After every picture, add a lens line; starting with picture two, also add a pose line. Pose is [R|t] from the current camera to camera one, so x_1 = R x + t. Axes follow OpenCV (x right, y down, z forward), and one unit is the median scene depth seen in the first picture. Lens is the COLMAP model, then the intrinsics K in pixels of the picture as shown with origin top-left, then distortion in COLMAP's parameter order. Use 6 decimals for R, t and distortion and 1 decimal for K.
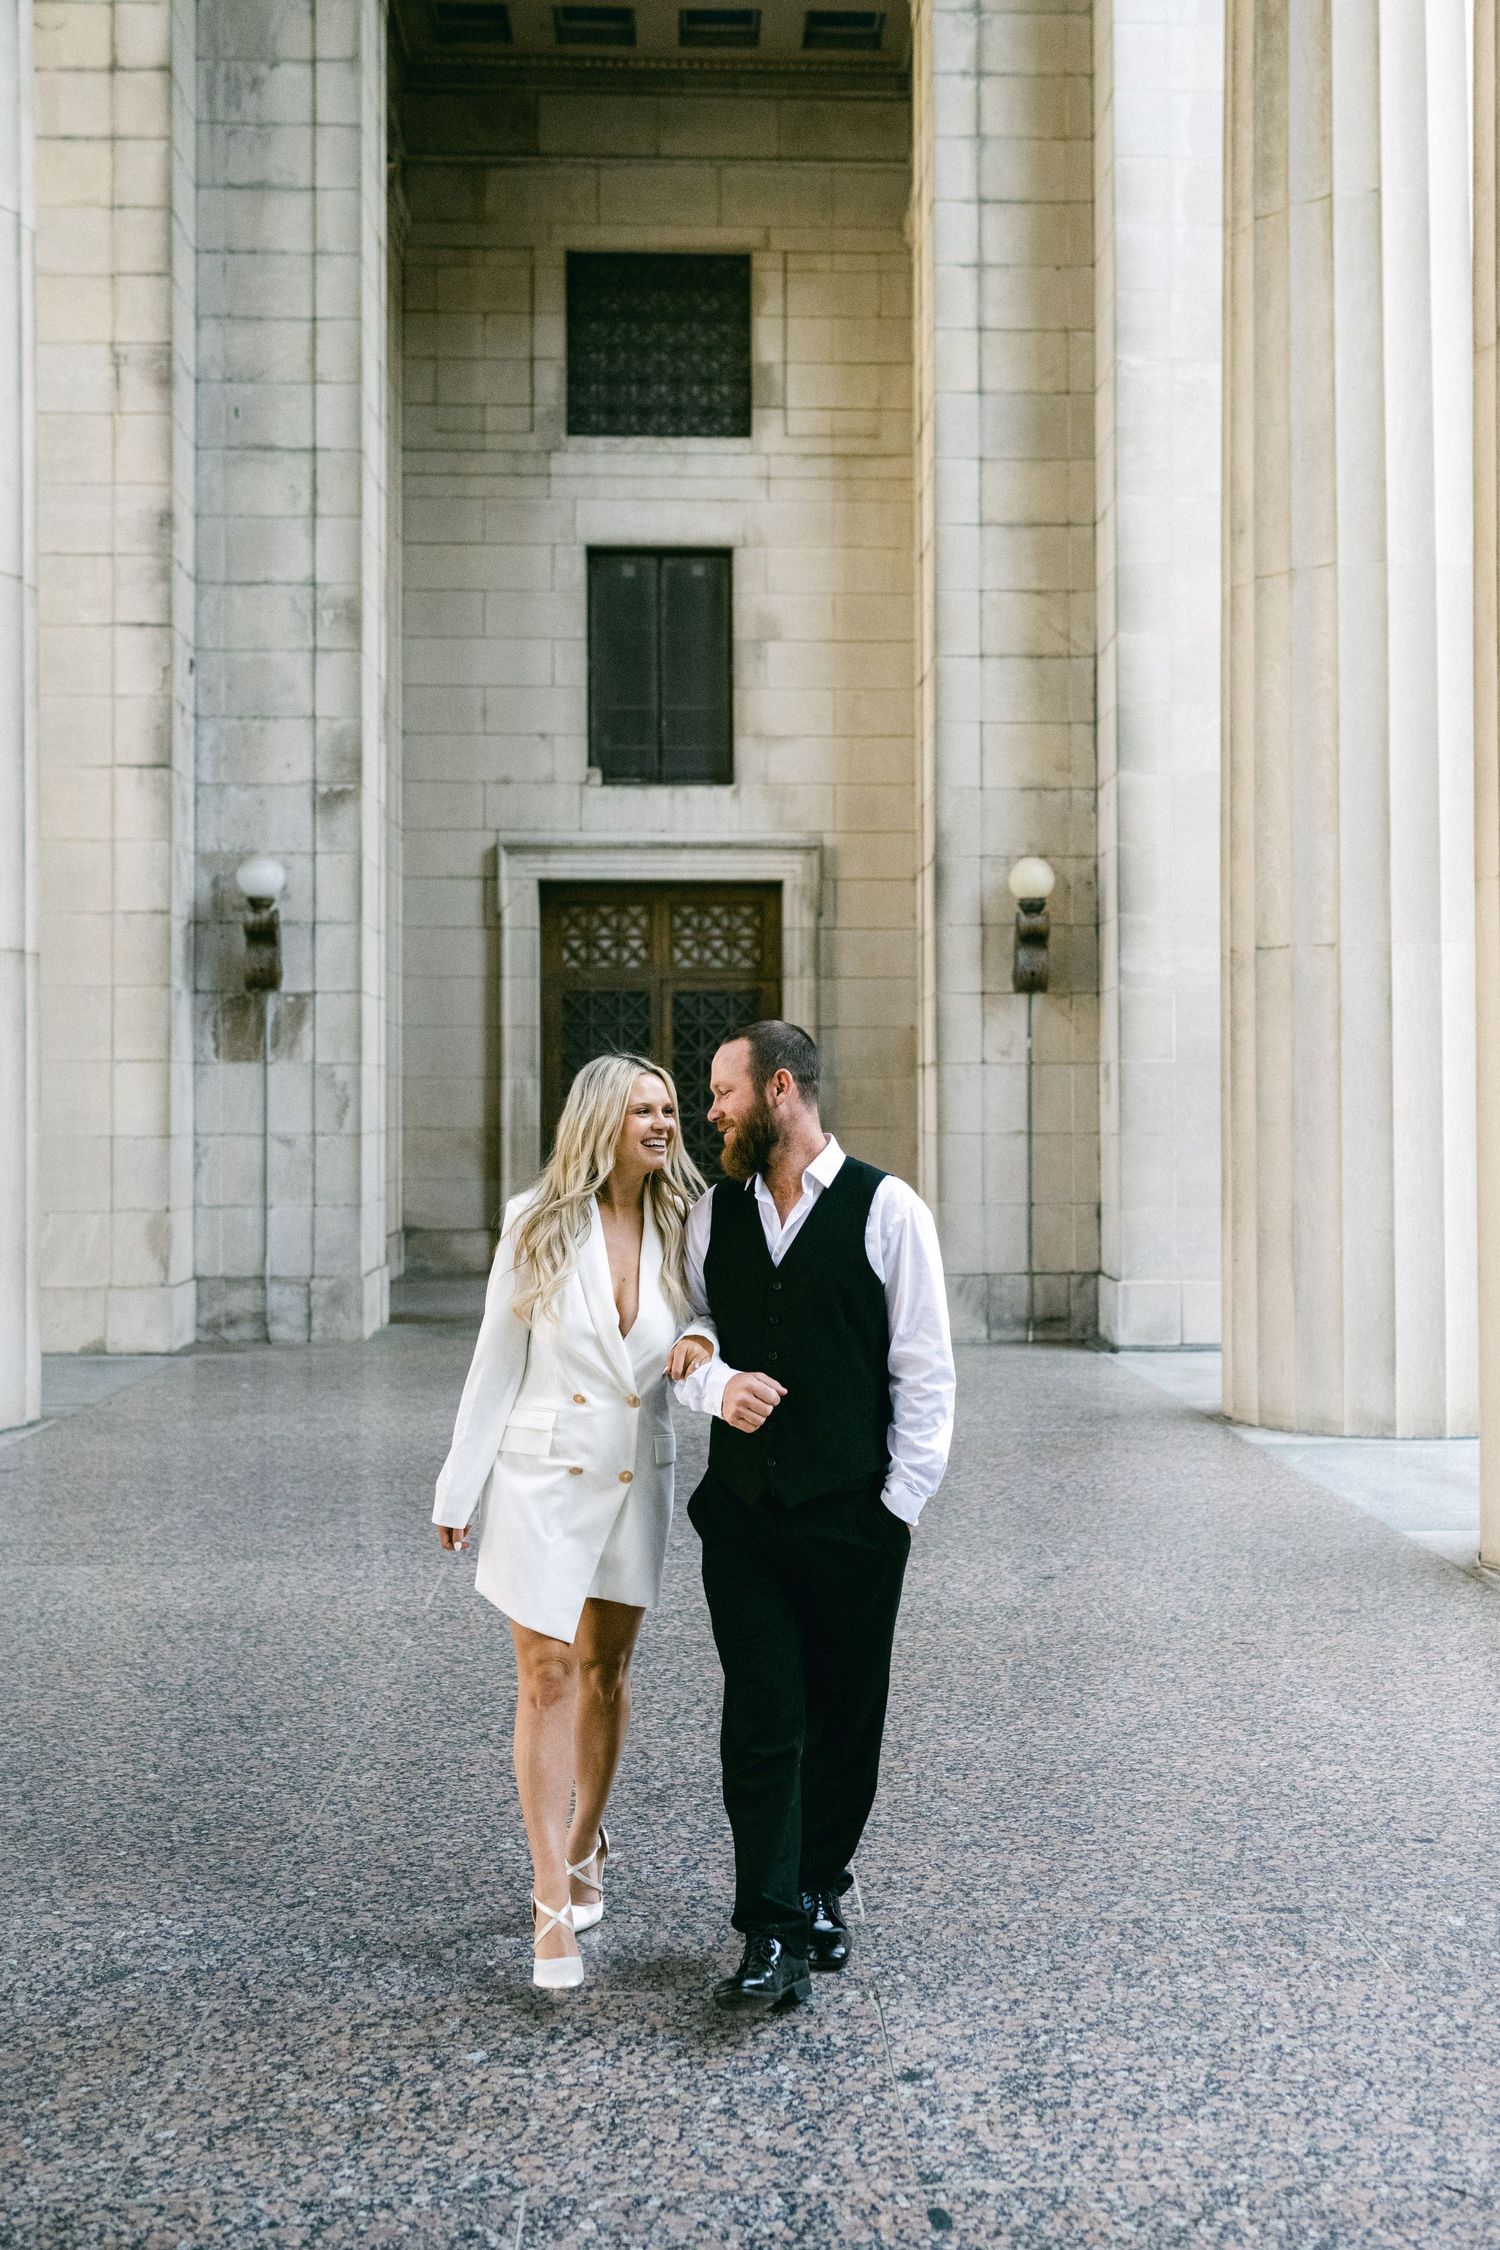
lens RADIAL K [[2294.5, 0, 738.8], [0, 2294.5, 1008.7], [0, 0, 1]] dist [0.000148, 0.018497]
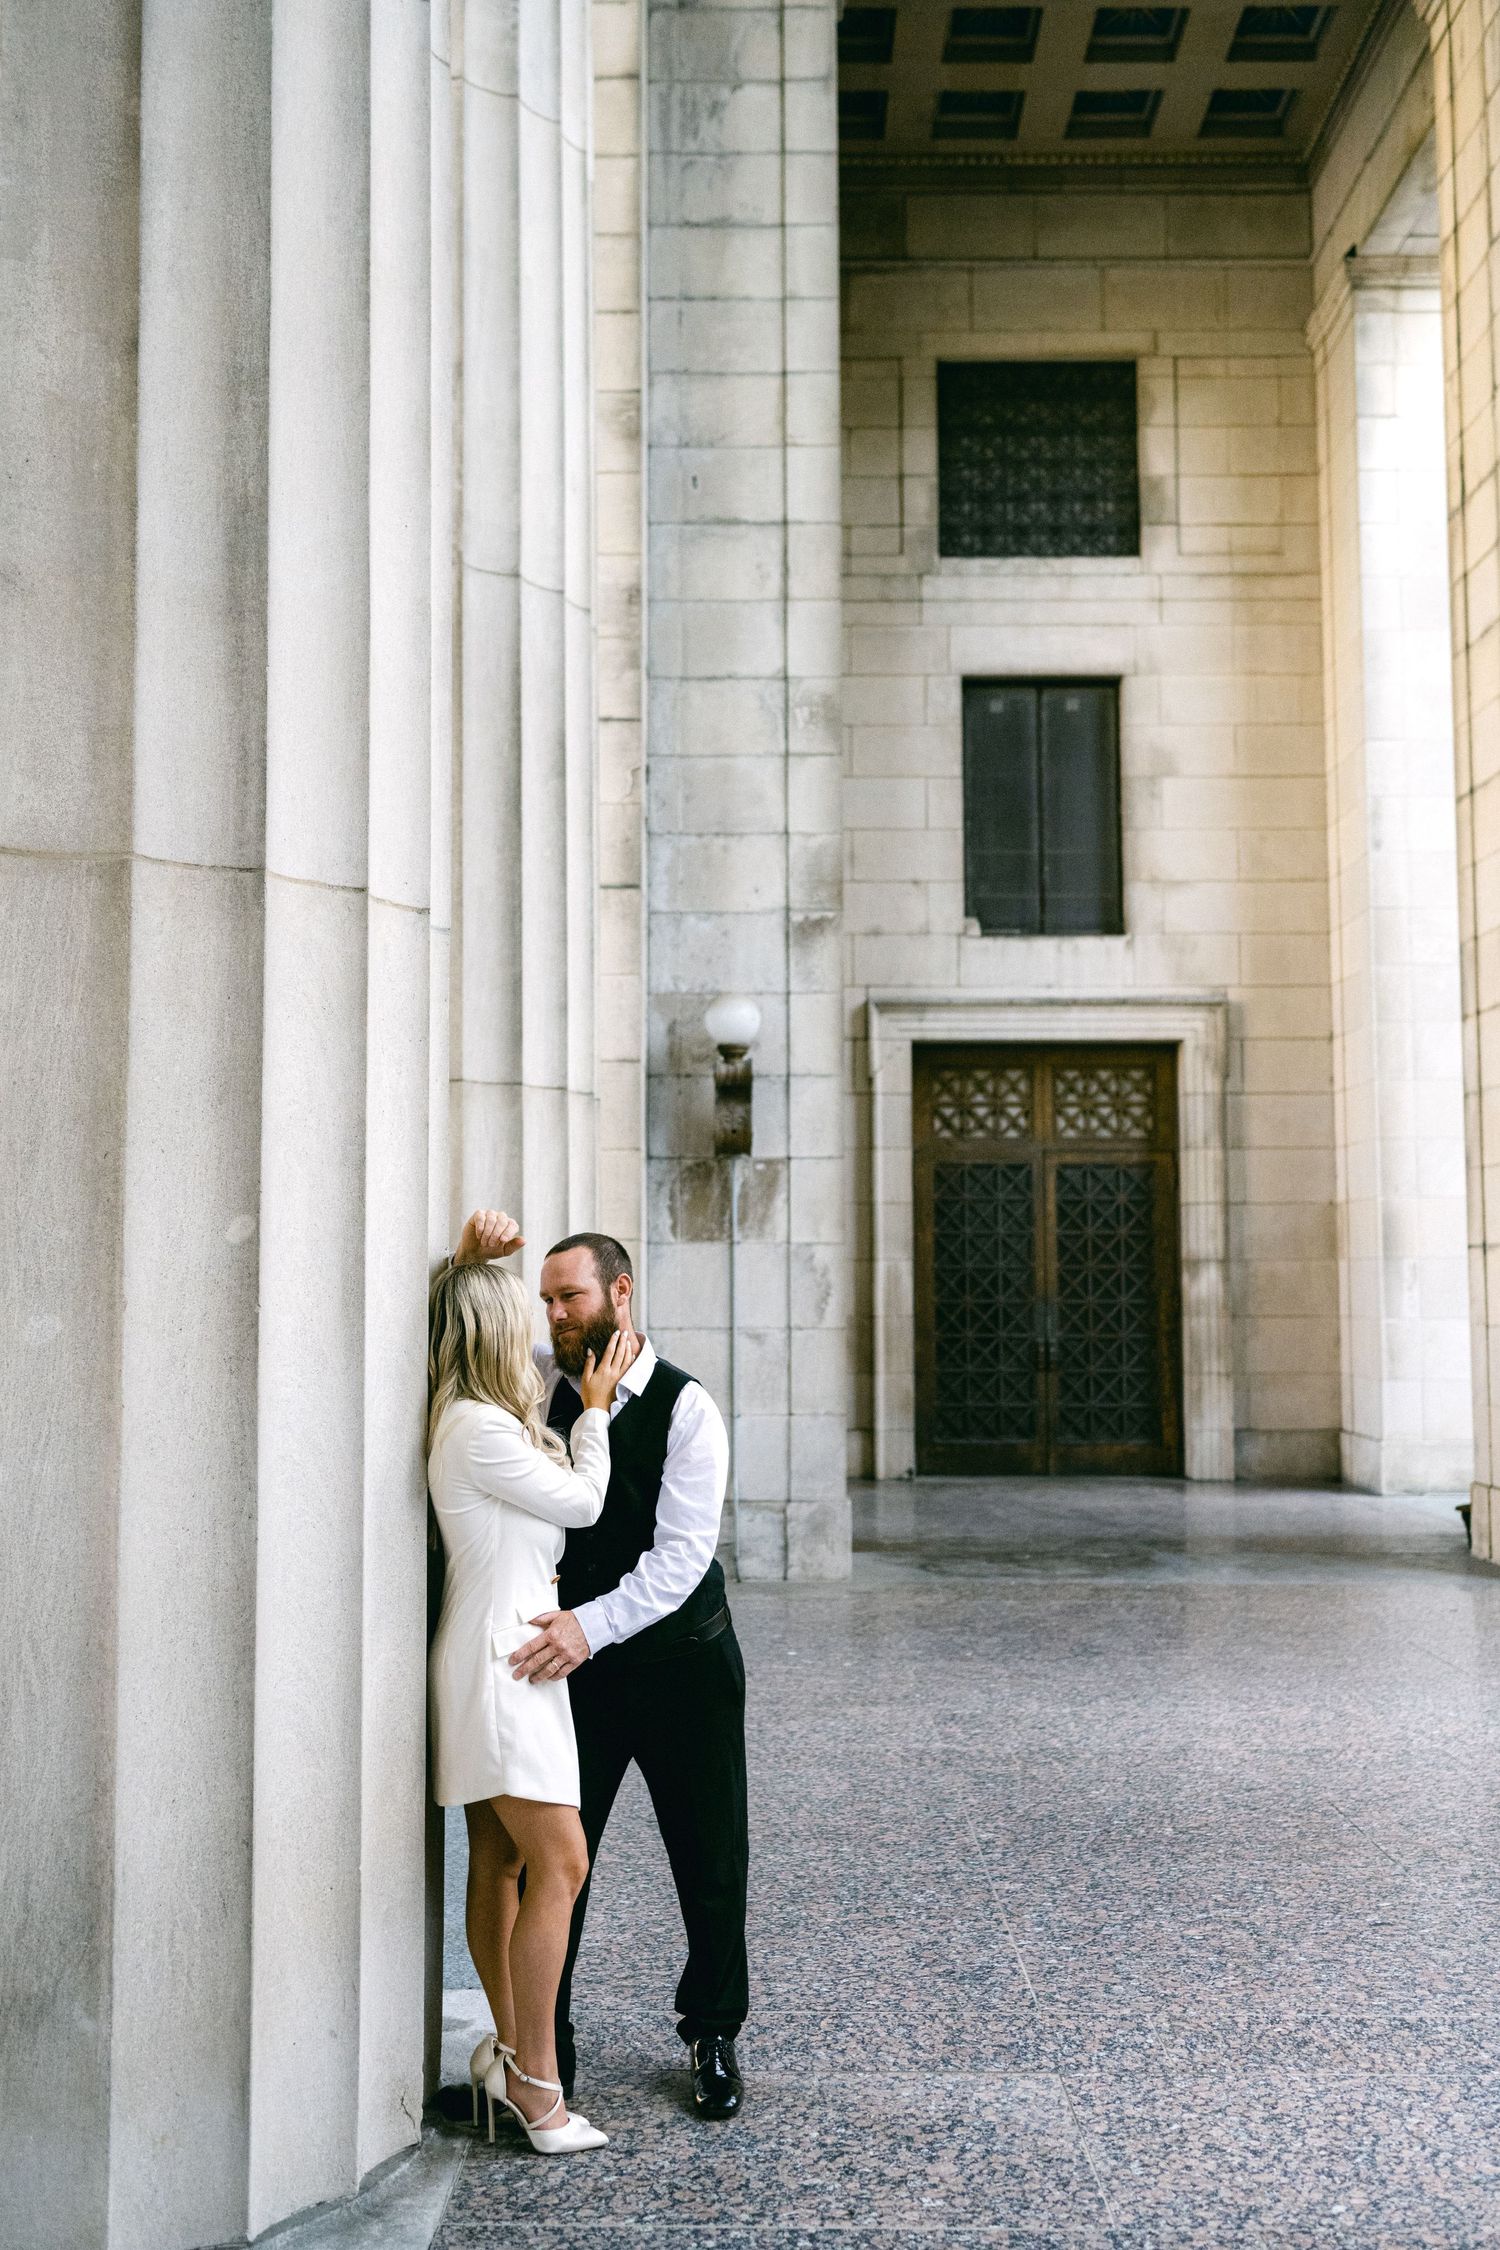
lens RADIAL K [[2131.2, 0, 706.3], [0, 2131.2, 1075.2], [0, 0, 1]] dist [0.001979, 0.006223]
pose [[0.998701, -0.004369, -0.050767, -0.125791], [0.001527, 0.998436, -0.055894, 0.004325], [0.050932, 0.055744, 0.997145, 0.157286]]
